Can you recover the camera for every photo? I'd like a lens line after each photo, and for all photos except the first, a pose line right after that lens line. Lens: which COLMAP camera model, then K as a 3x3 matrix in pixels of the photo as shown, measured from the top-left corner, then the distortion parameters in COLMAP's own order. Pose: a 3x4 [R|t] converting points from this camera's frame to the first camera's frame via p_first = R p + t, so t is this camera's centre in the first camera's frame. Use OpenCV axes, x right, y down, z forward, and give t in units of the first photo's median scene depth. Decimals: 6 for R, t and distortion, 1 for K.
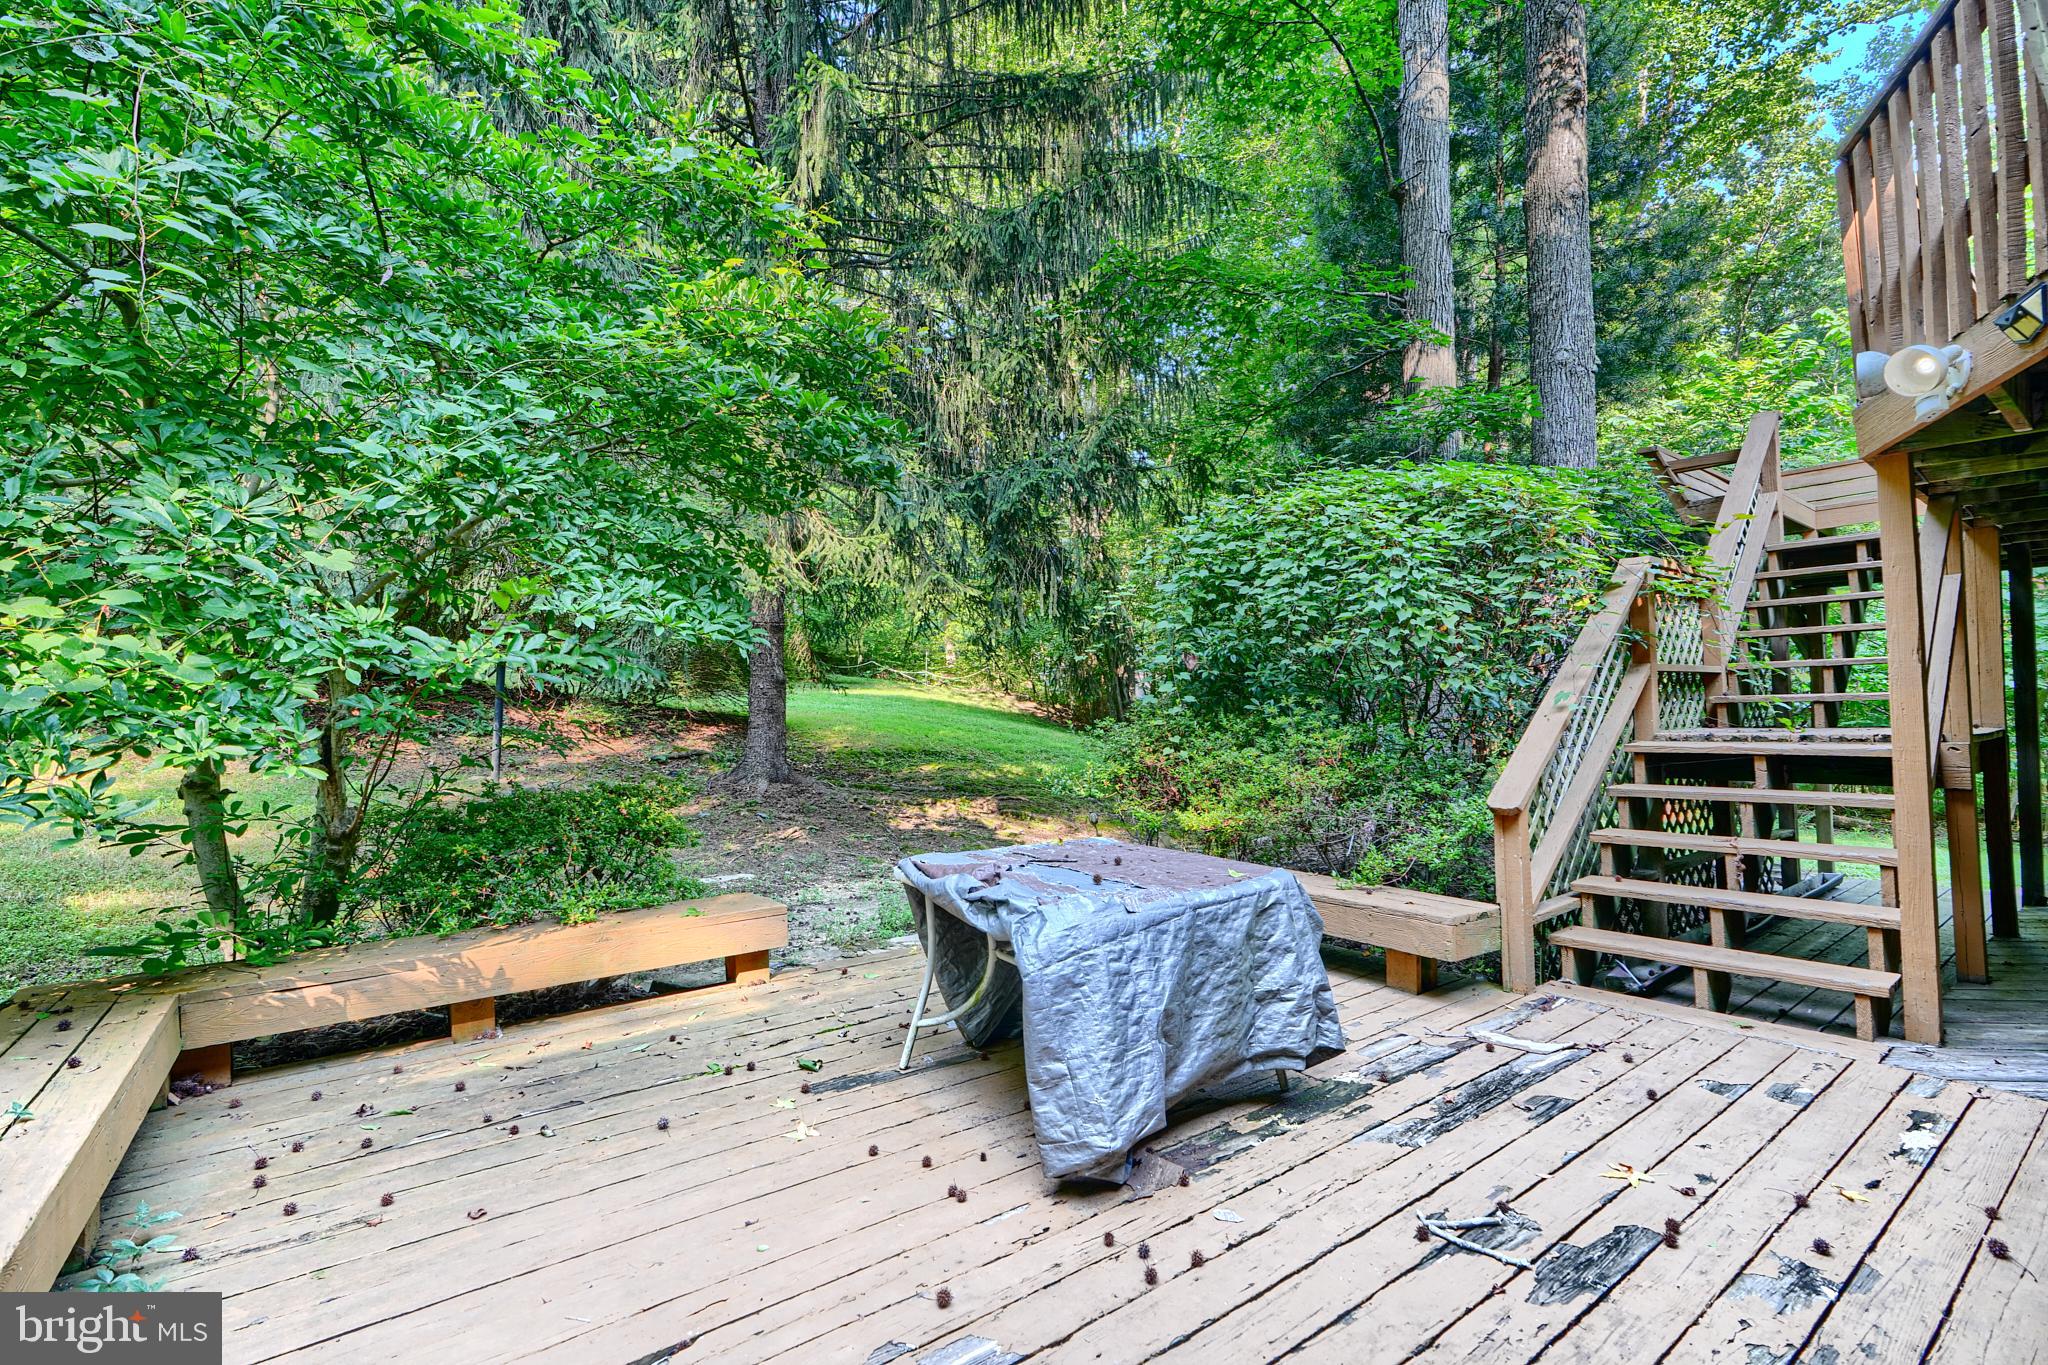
lens RADIAL K [[915.8, 0, 1024.0], [0, 915.8, 682.5], [0, 0, 1]] dist [0.003279, -0.001554]
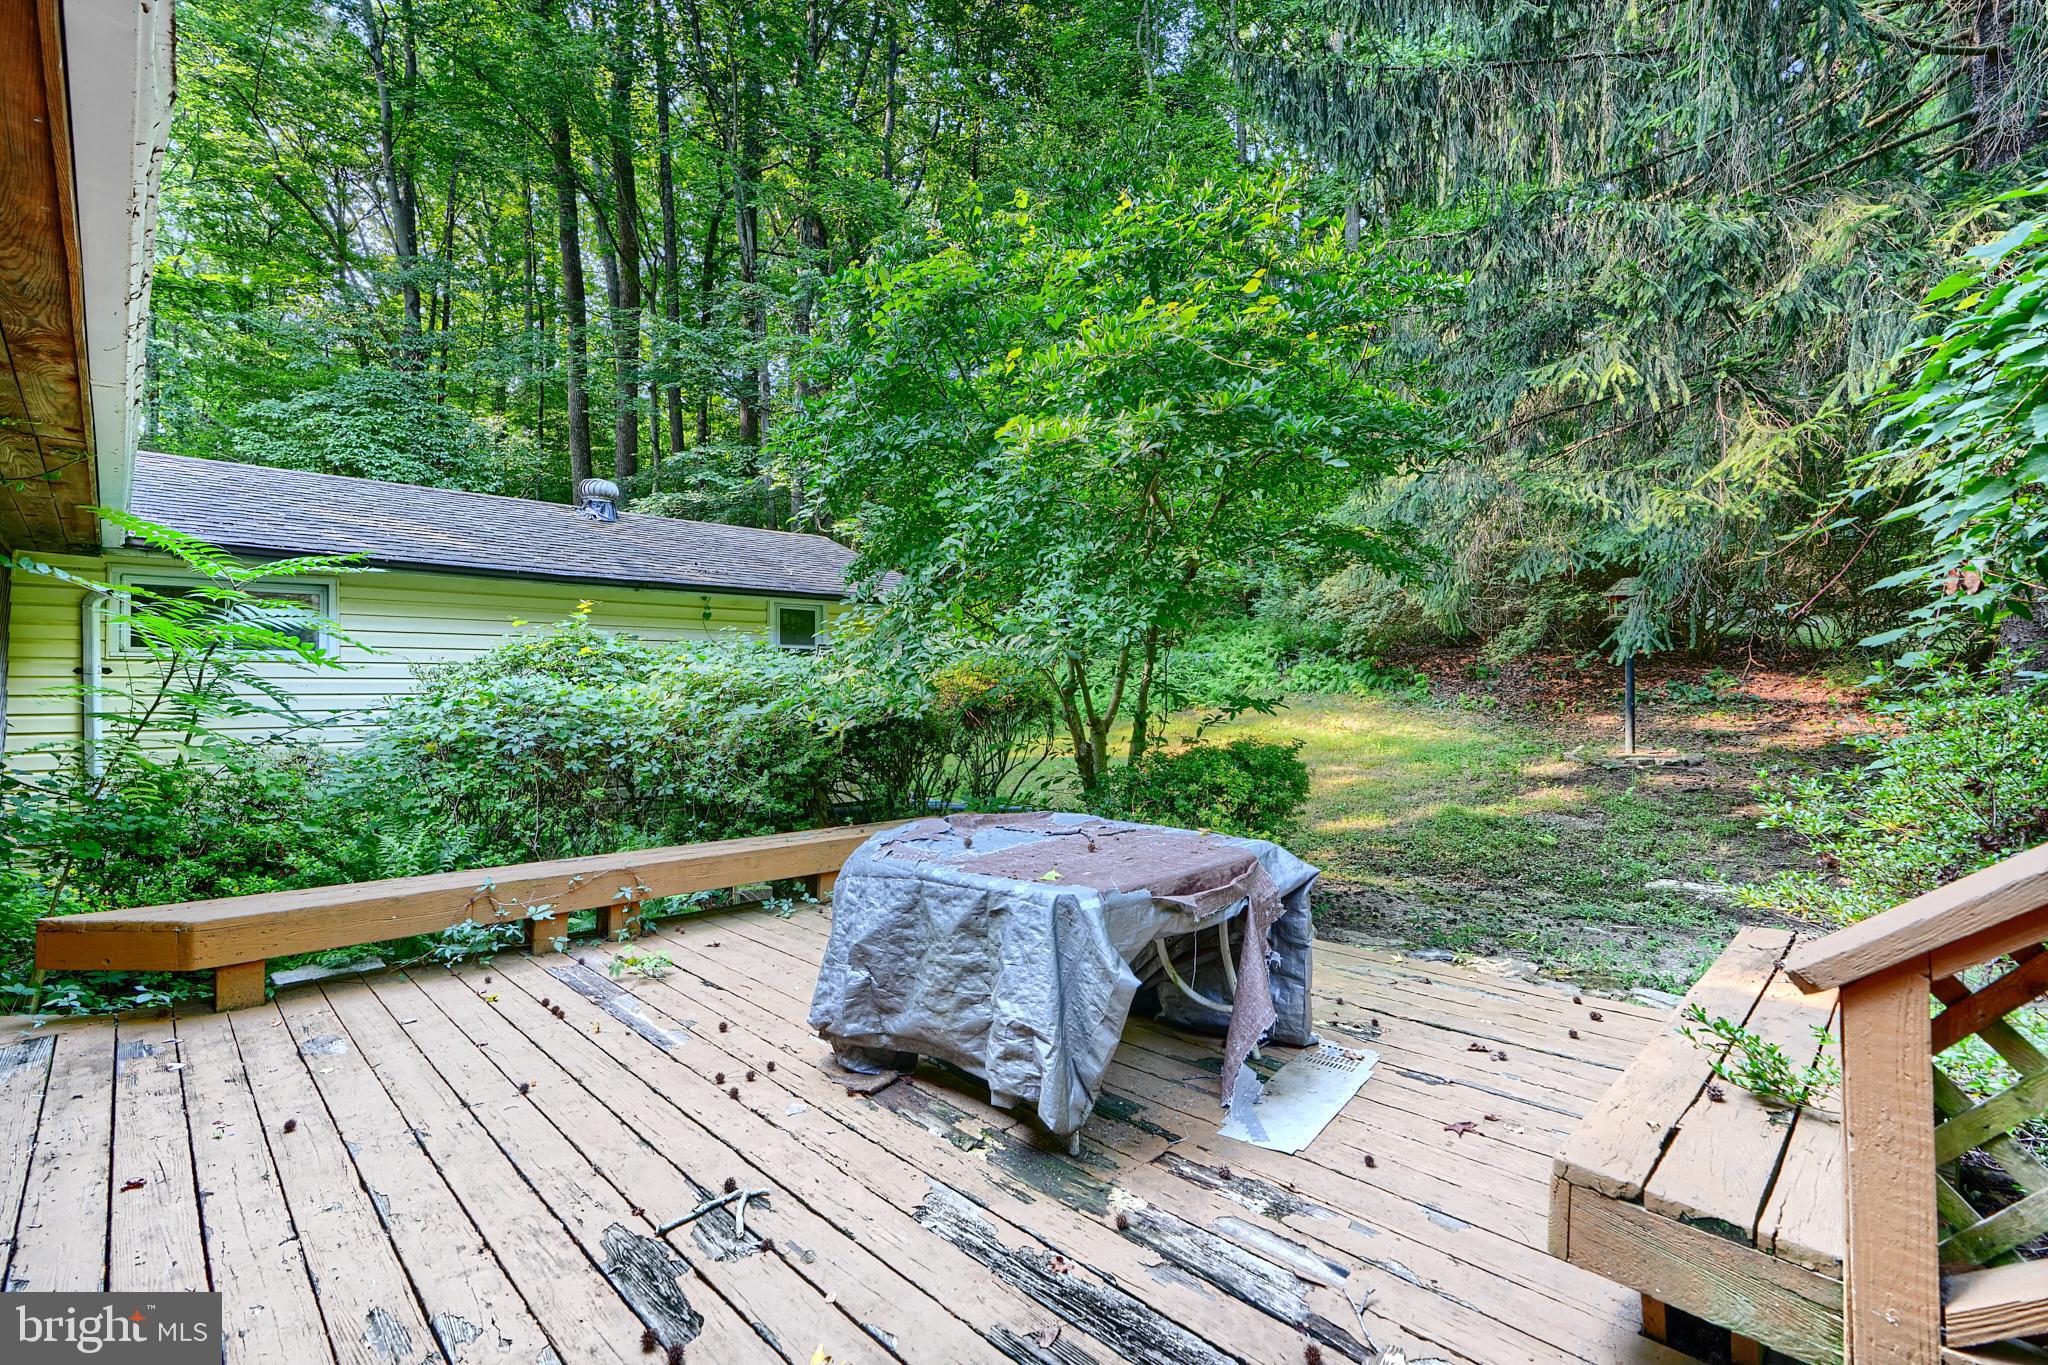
lens RADIAL K [[915.8, 0, 1024.0], [0, 915.8, 682.5], [0, 0, 1]] dist [0.003279, -0.001554]
pose [[0.130436, 0.002140, -0.991454, 1.205118], [0.037994, 0.999252, 0.007156, 0.020399], [0.990729, -0.038603, 0.130257, 0.963244]]
